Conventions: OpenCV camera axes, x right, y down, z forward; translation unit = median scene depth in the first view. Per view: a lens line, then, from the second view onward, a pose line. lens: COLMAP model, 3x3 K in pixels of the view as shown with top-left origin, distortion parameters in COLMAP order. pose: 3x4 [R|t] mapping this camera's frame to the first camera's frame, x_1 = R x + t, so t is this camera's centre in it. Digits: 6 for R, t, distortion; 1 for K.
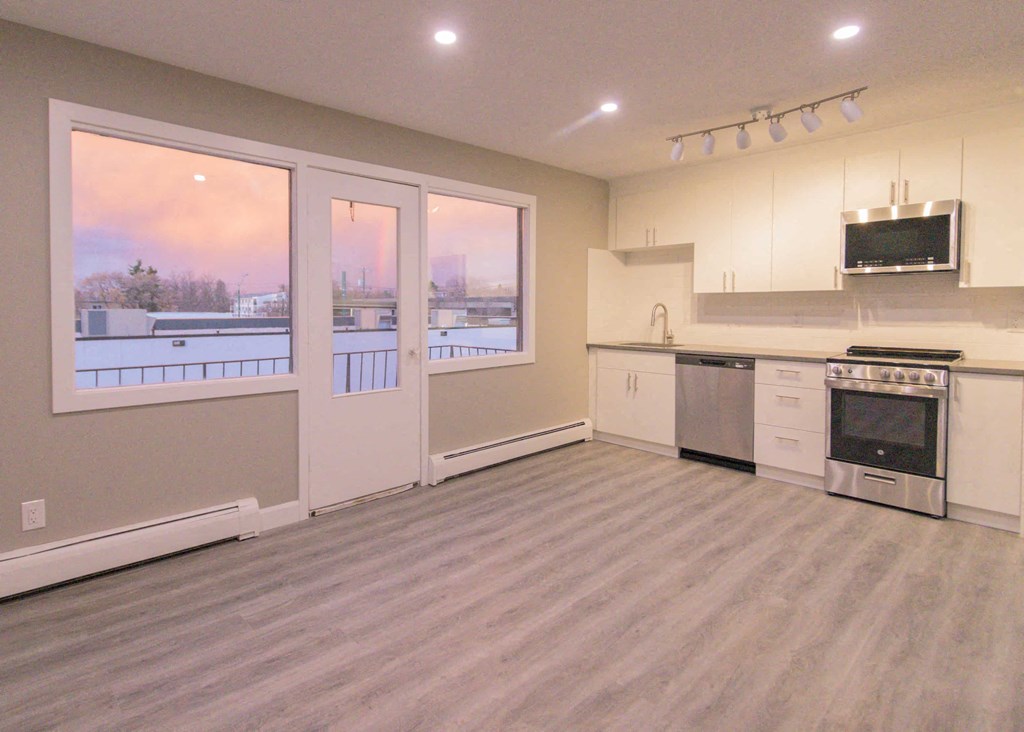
lens RADIAL K [[522.8, 0, 484.4], [0, 522.8, 324.2], [0, 0, 1]] dist [0.003515, 0.000206]
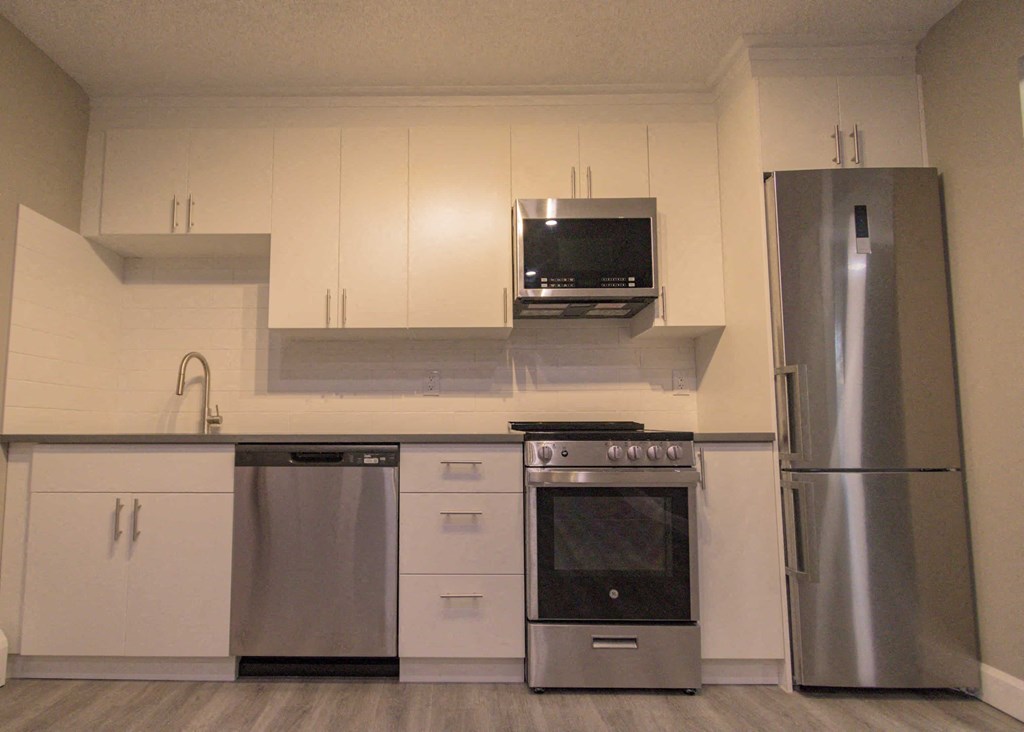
lens RADIAL K [[514.3, 0, 447.4], [0, 514.3, 387.7], [0, 0, 1]] dist [0.003304, -0.000252]
pose [[0.689455, 0.058170, 0.721989, 0.205837], [0.022932, 0.994517, -0.102026, 0.070780], [-0.723965, 0.086899, 0.684341, 0.687387]]
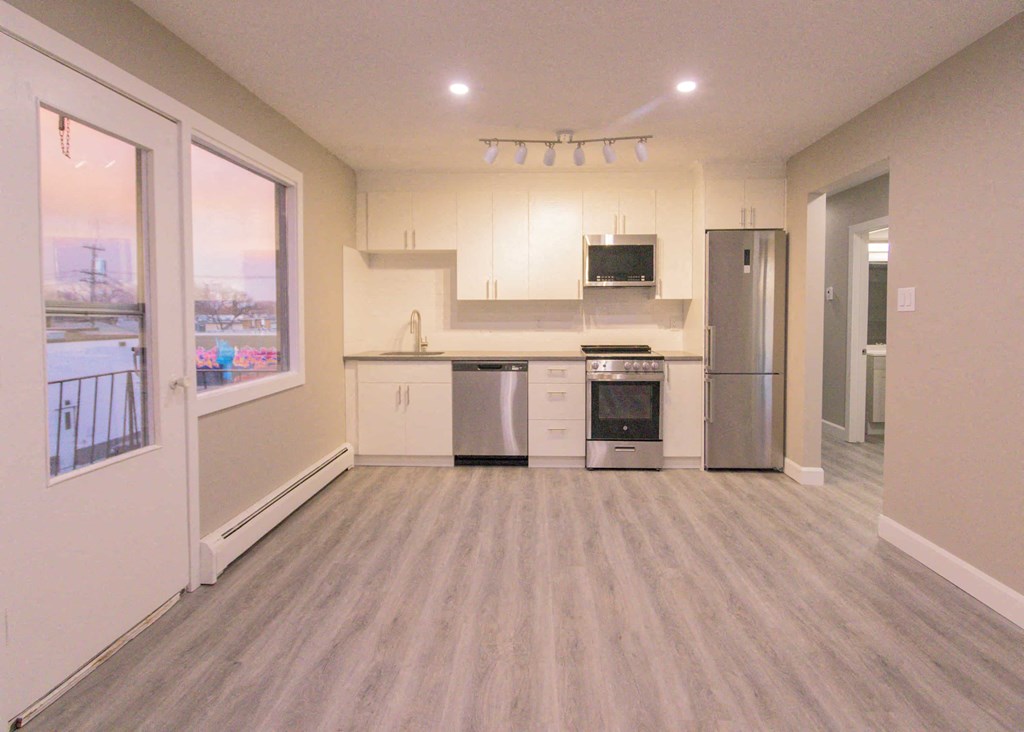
lens RADIAL K [[520.1, 0, 514.9], [0, 520.1, 332.0], [0, 0, 1]] dist [0.001685, -0.000138]
pose [[0.710532, -0.024465, 0.703240, -0.292307], [0.024190, 0.999654, 0.010337, -0.006750], [-0.703249, 0.009666, 0.710878, 0.274544]]
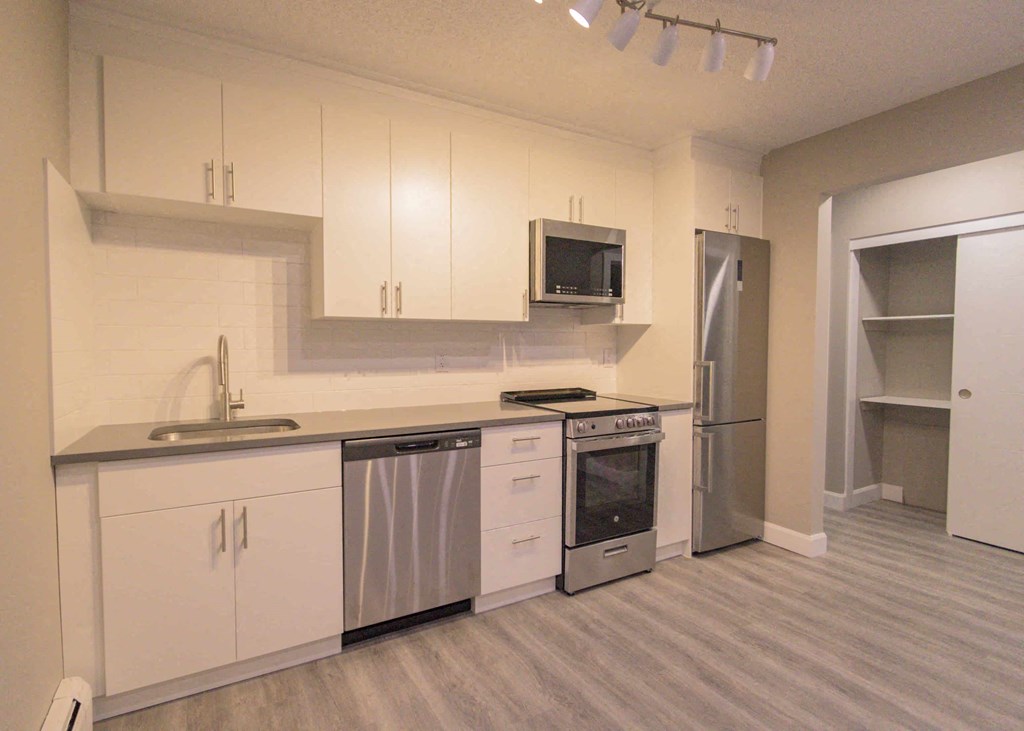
lens RADIAL K [[495.4, 0, 473.0], [0, 495.4, 364.9], [0, 0, 1]] dist [0.002223, 0.000101]
pose [[0.257694, -0.039397, 0.965423, -0.045517], [0.031506, 0.998980, 0.032356, -0.029468], [-0.965713, 0.022078, 0.258672, 0.950682]]
